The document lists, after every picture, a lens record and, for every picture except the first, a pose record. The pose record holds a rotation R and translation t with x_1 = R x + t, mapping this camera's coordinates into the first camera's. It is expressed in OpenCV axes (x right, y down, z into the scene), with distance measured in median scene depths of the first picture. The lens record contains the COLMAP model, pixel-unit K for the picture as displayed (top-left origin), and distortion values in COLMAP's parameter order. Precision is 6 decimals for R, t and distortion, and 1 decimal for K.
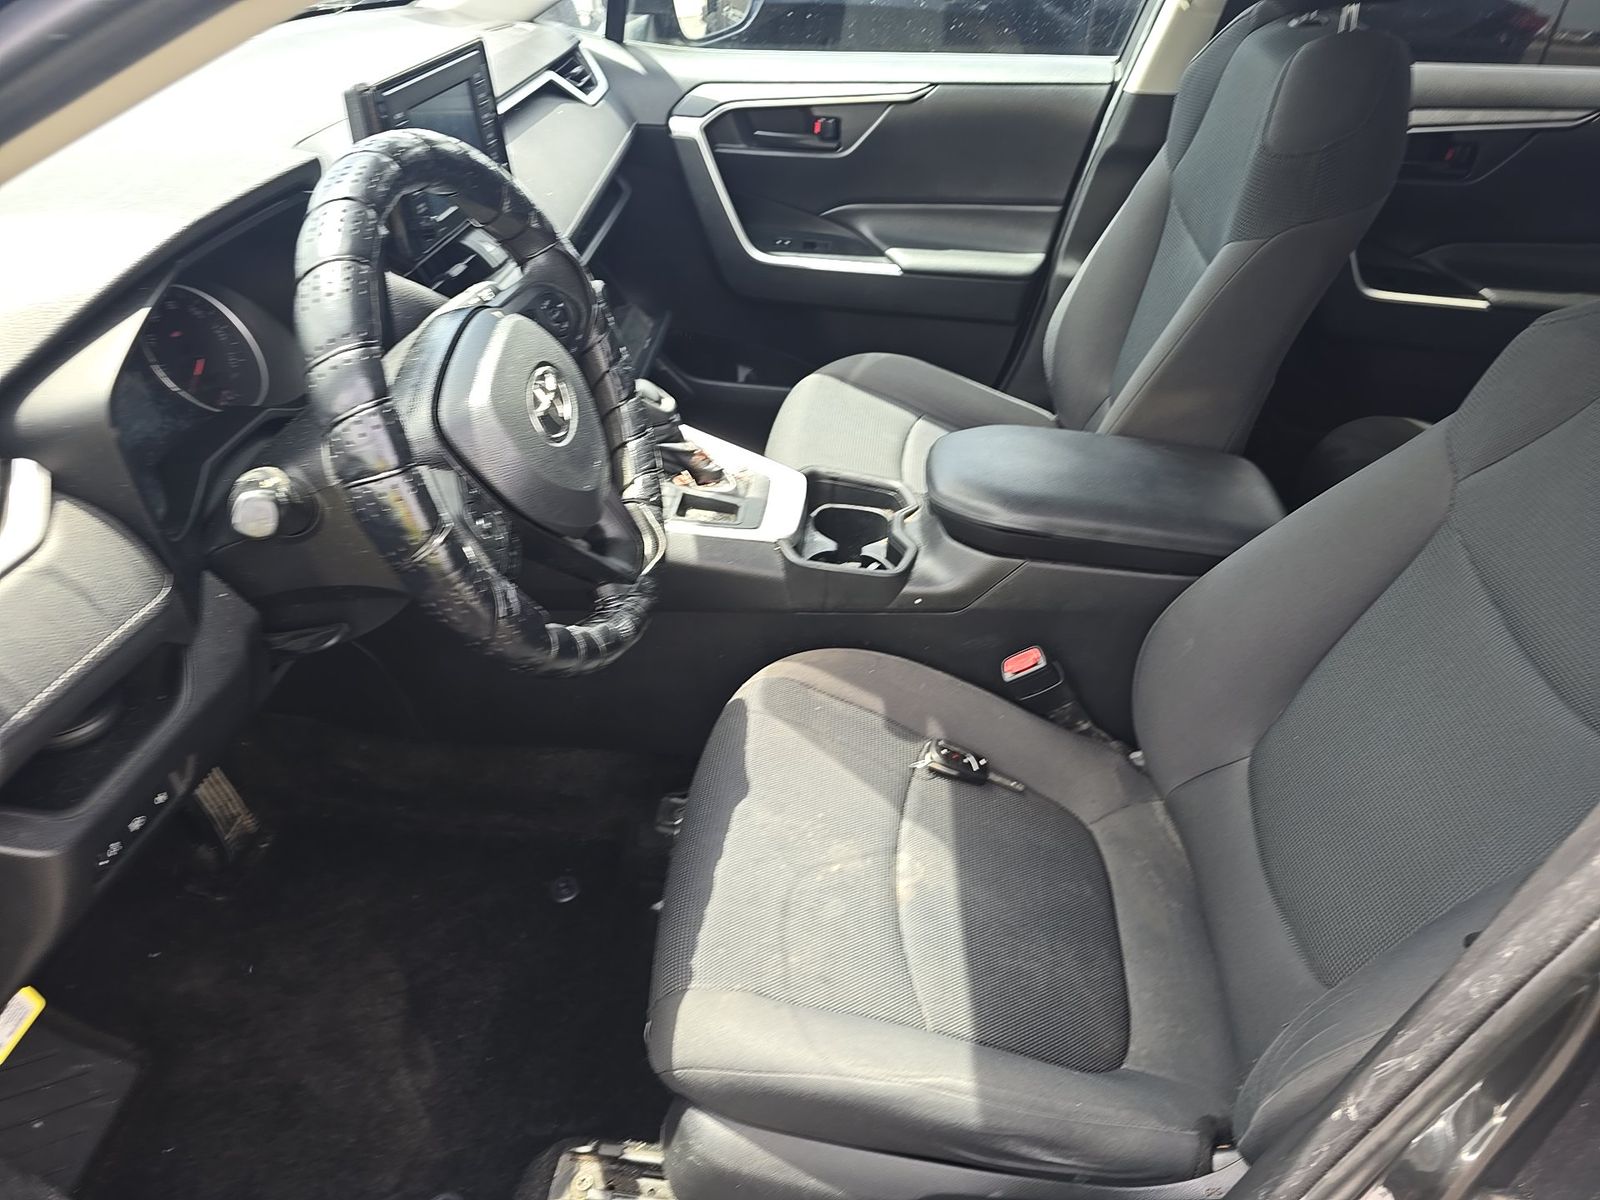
lens RADIAL K [[1106.5, 0, 812.3], [0, 1106.5, 602.6], [0, 0, 1]] dist [0.041308, -0.040449]
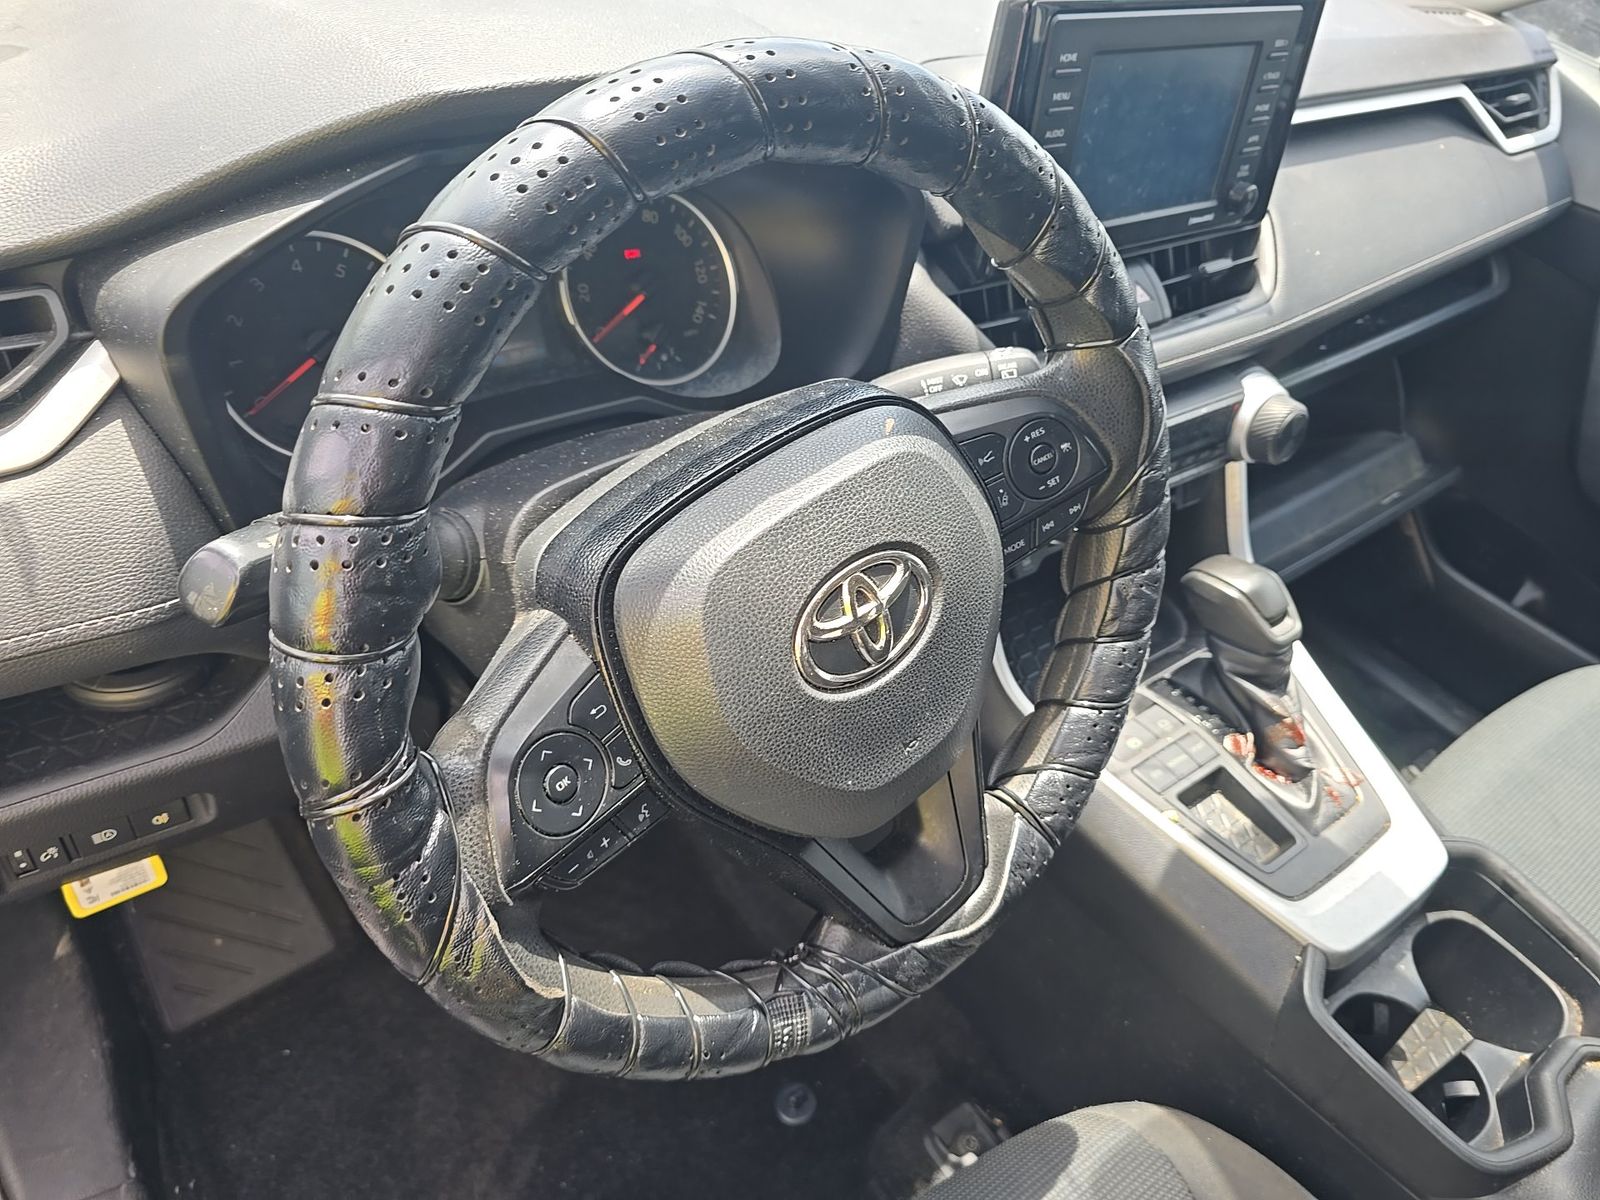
lens RADIAL K [[1076.9, 0, 836.8], [0, 1076.9, 578.9], [0, 0, 1]] dist [0.010597, -0.004732]
pose [[0.668822, 0.506720, -0.543978, 0.011674], [-0.503975, 0.846961, 0.169311, -0.177215], [0.546521, 0.160912, 0.821841, 0.374761]]
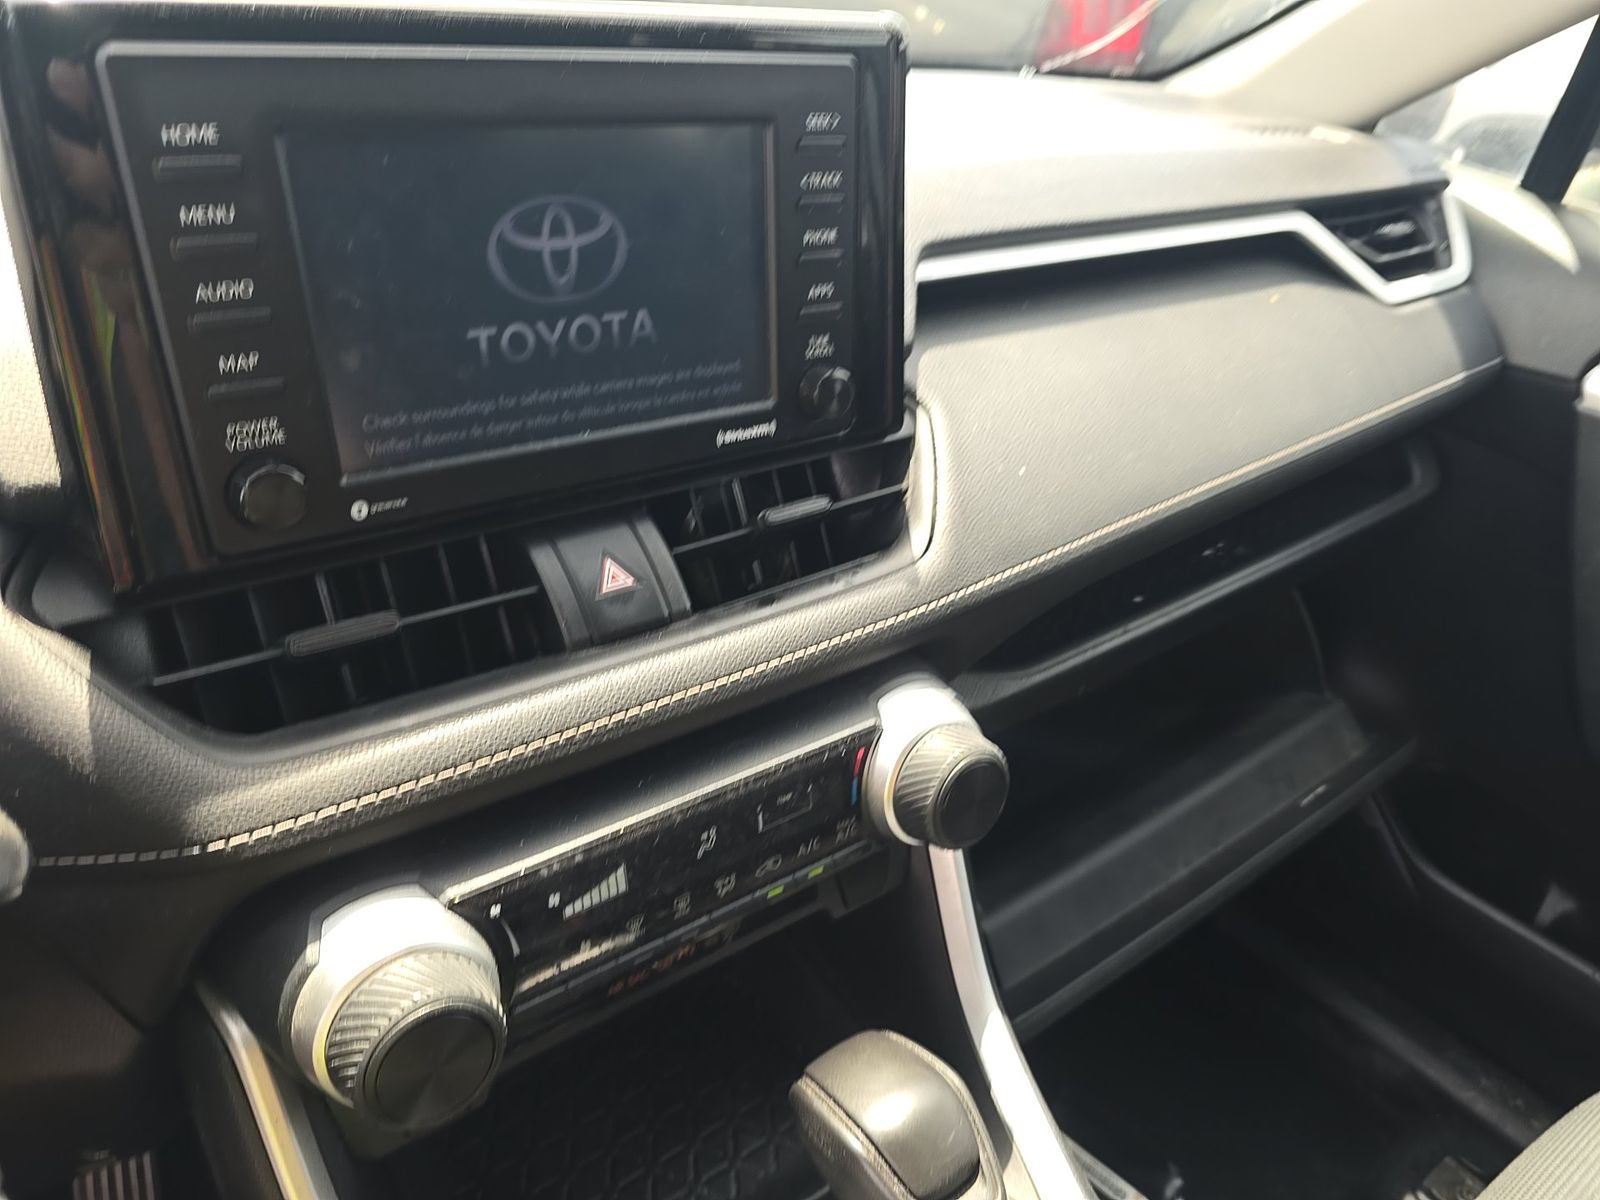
lens RADIAL K [[1106.5, 0, 812.3], [0, 1106.5, 602.6], [0, 0, 1]] dist [0.041308, -0.040449]
pose [[0.666889, 0.358664, -0.653161, -0.018569], [-0.446146, 0.894254, 0.035530, -0.303991], [0.596835, 0.267711, 0.756385, 0.671156]]
